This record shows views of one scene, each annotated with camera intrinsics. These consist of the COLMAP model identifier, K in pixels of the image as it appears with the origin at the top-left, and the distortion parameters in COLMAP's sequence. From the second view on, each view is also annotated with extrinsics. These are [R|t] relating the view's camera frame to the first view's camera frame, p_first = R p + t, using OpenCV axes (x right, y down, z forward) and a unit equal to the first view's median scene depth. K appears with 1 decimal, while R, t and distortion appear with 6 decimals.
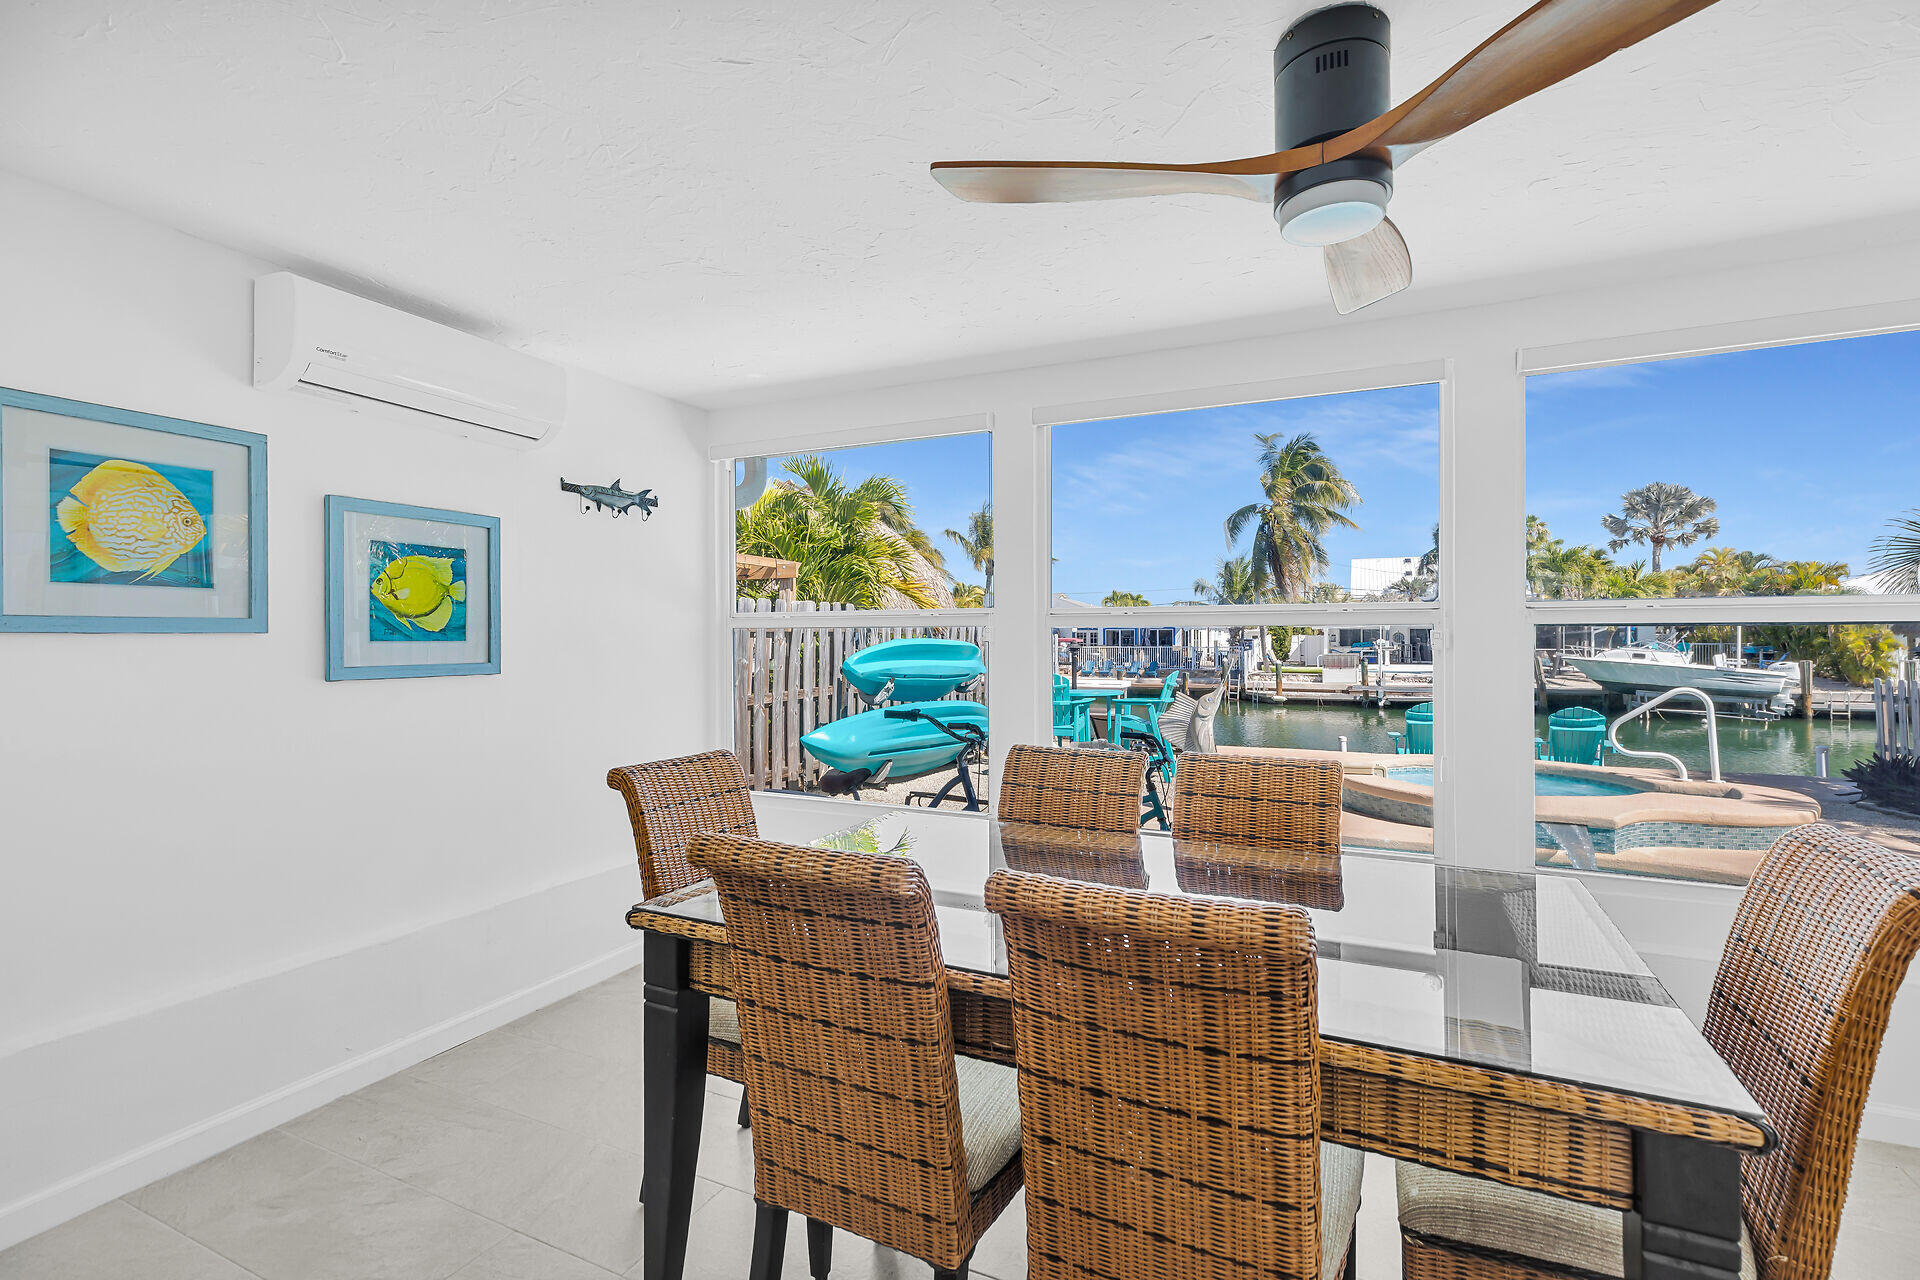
lens RADIAL K [[851.9, 0, 967.5], [0, 851.9, 642.2], [0, 0, 1]] dist [0.004710, -0.000369]
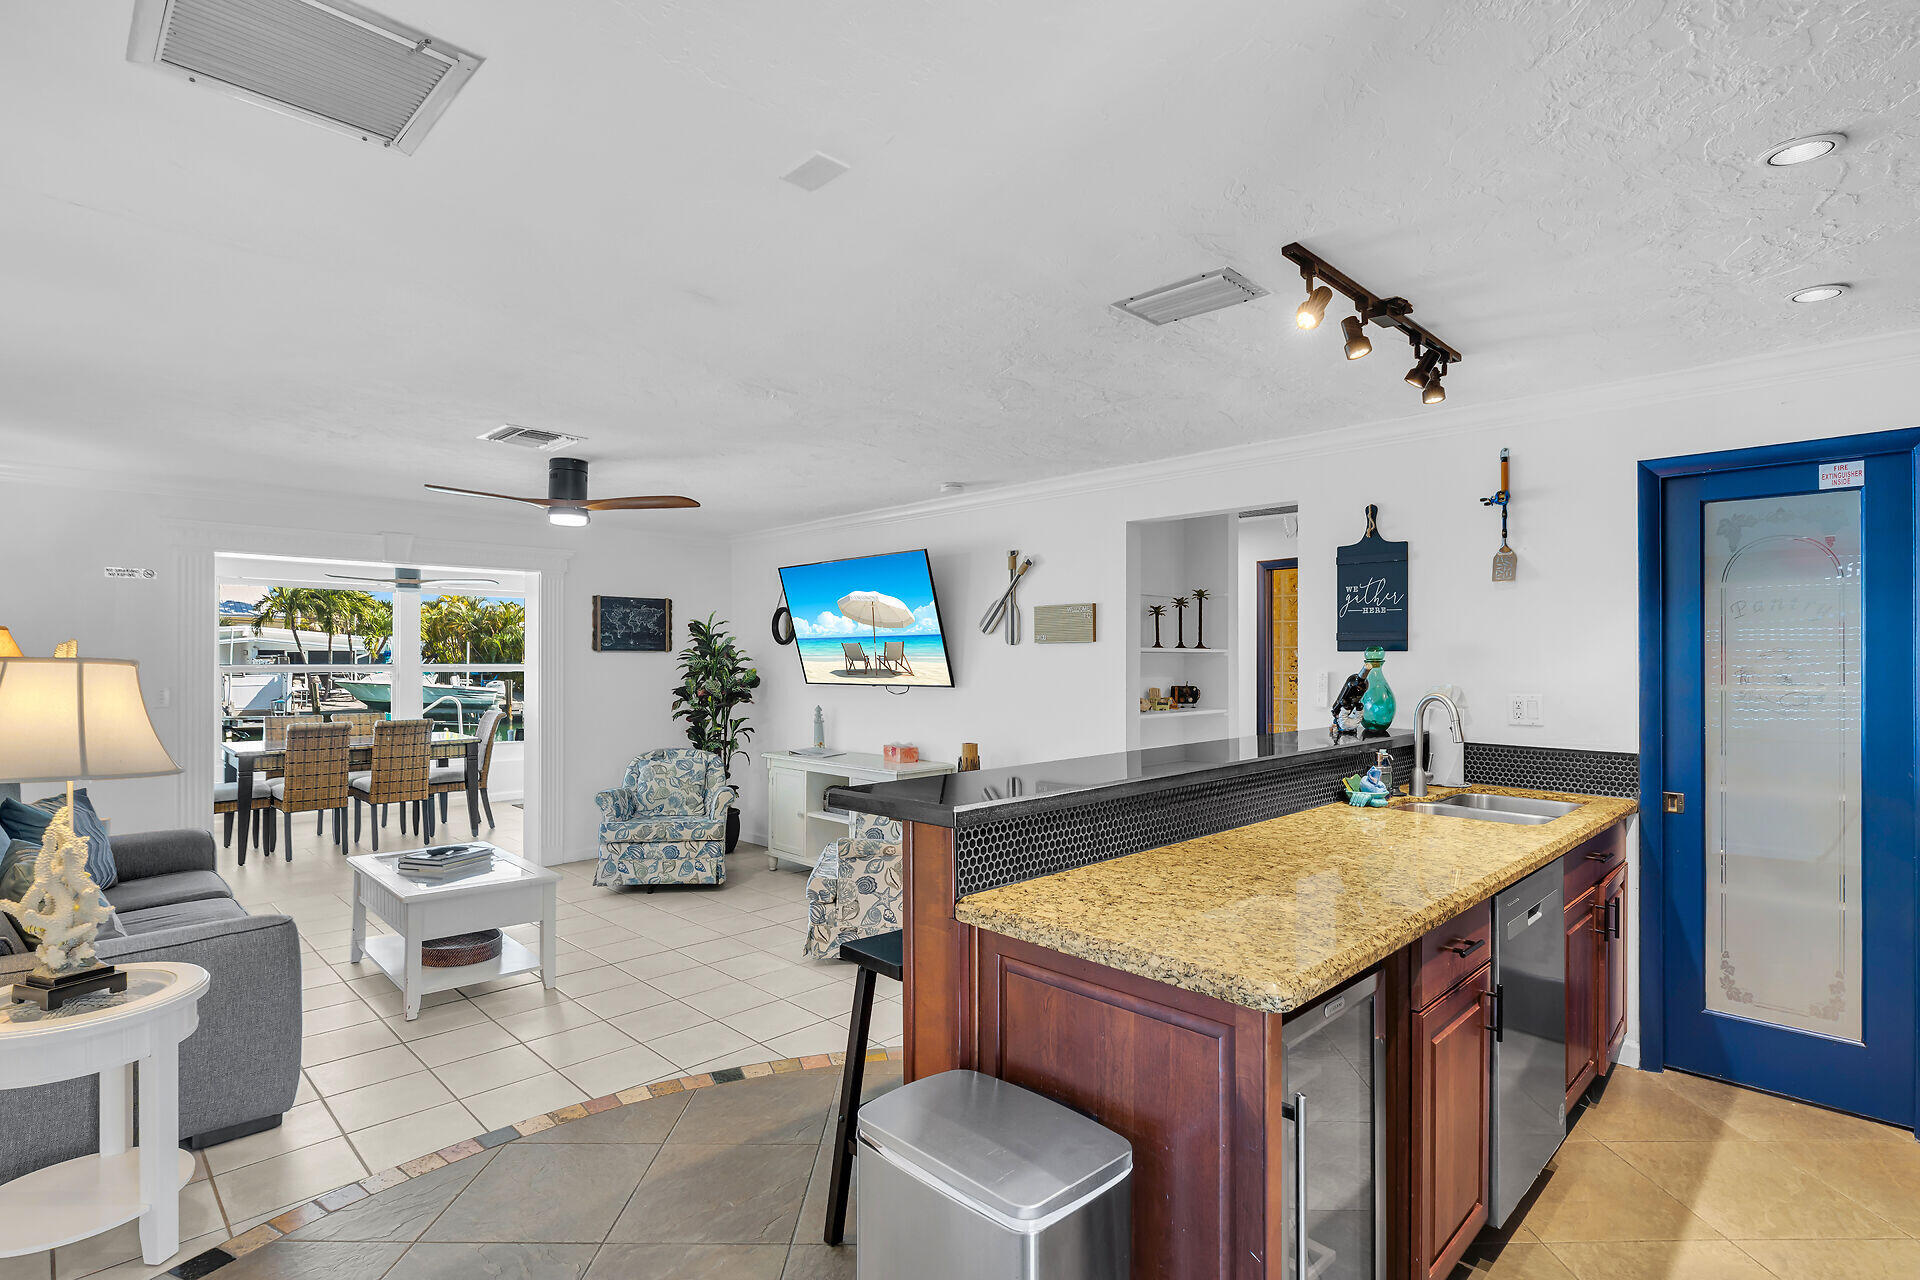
lens RADIAL K [[927.2, 0, 958.0], [0, 927.2, 654.5], [0, 0, 1]] dist [0.000461, 0.001077]
pose [[0.342959, 0.005887, 0.939332, -0.610672], [0.004390, 0.999959, -0.007870, -0.015803], [-0.939340, 0.006822, 0.342919, -0.673497]]
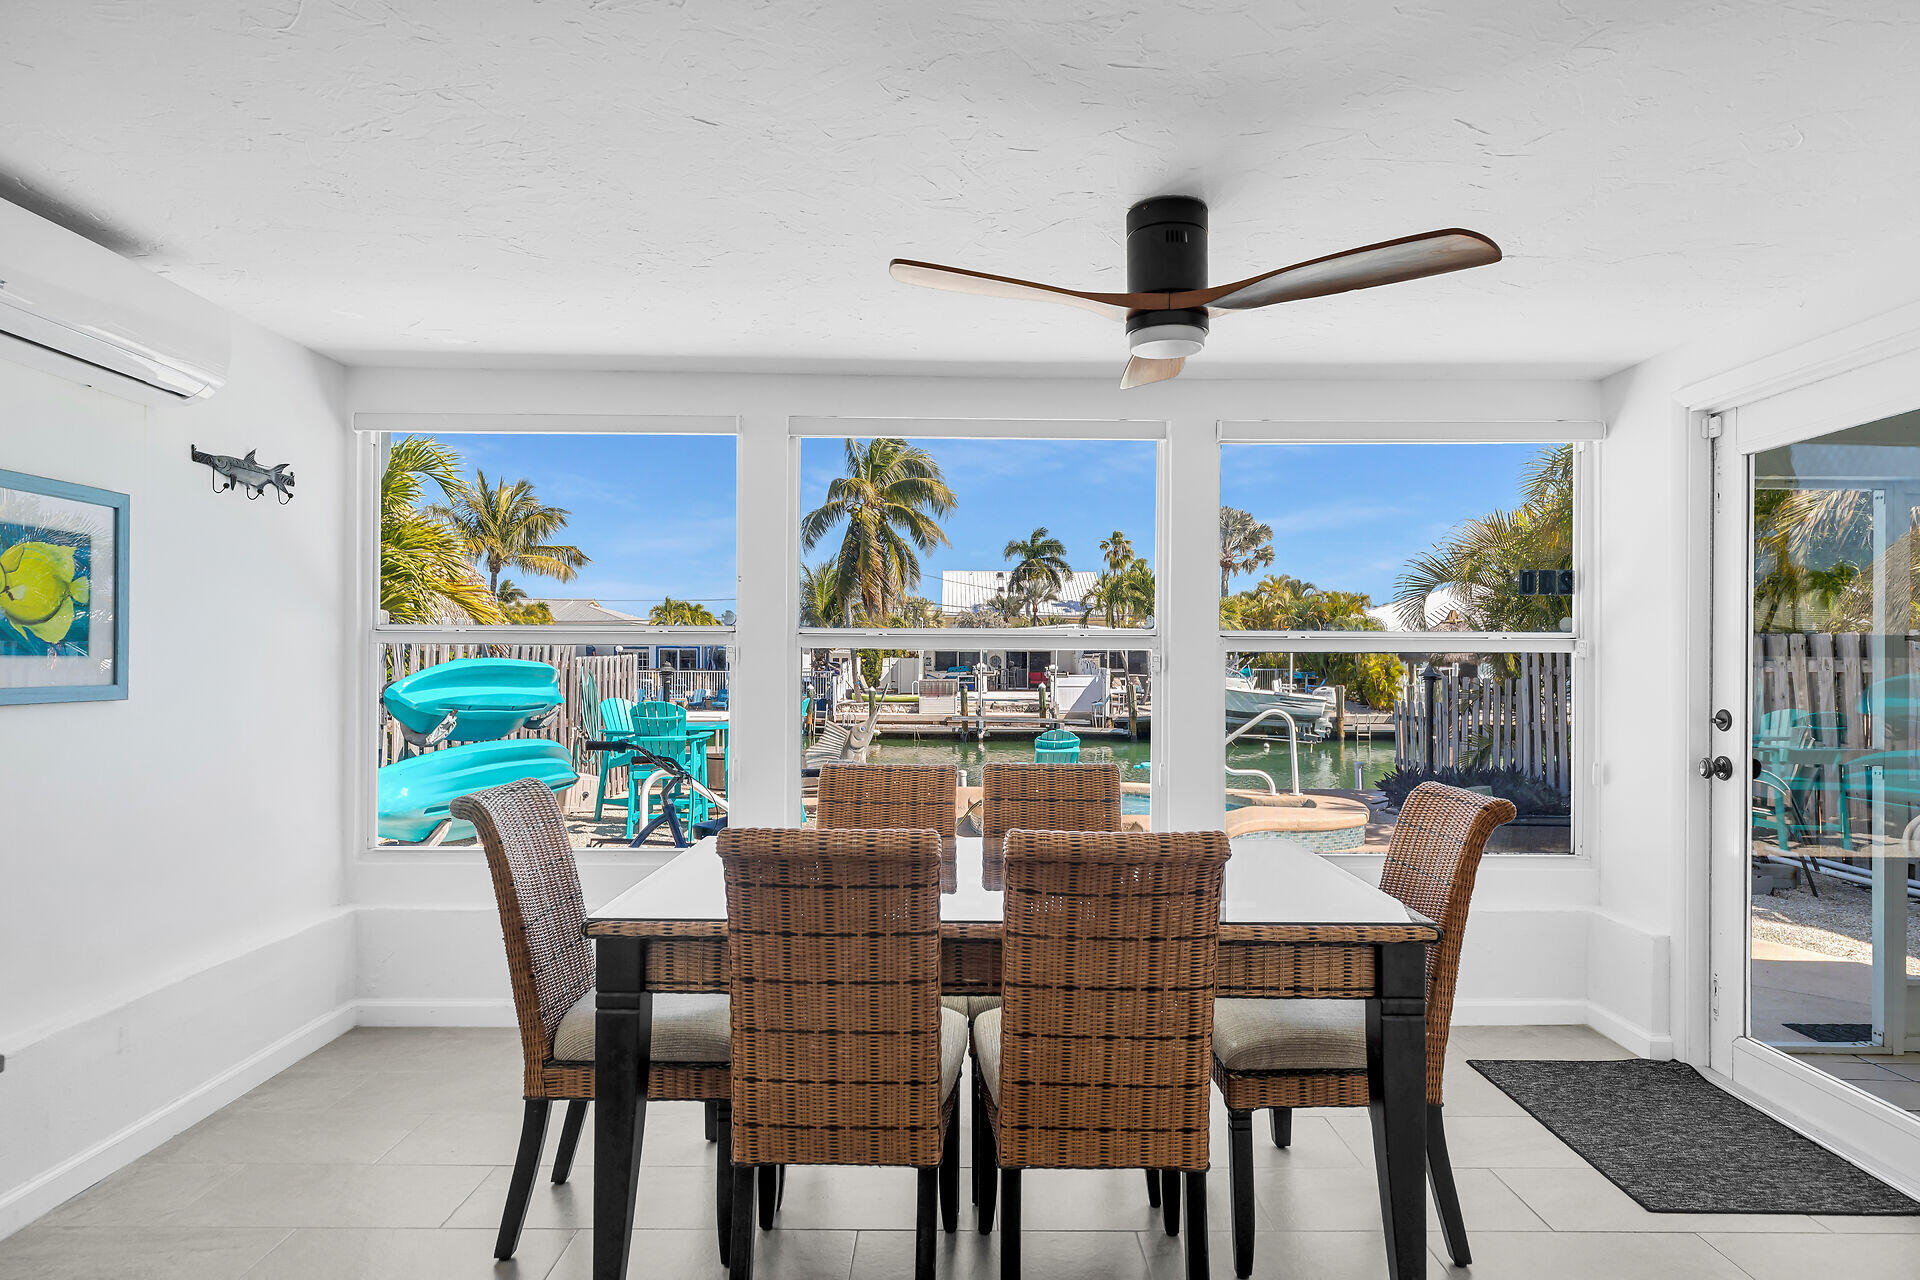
lens RADIAL K [[1085.8, 0, 957.9], [0, 1085.8, 668.0], [0, 0, 1]] dist [0.003443, 0.001391]
pose [[0.904341, 0.003972, 0.426792, -0.082449], [-0.004950, 0.999987, 0.001182, 0.001021], [-0.426782, -0.003181, 0.904349, -0.055049]]
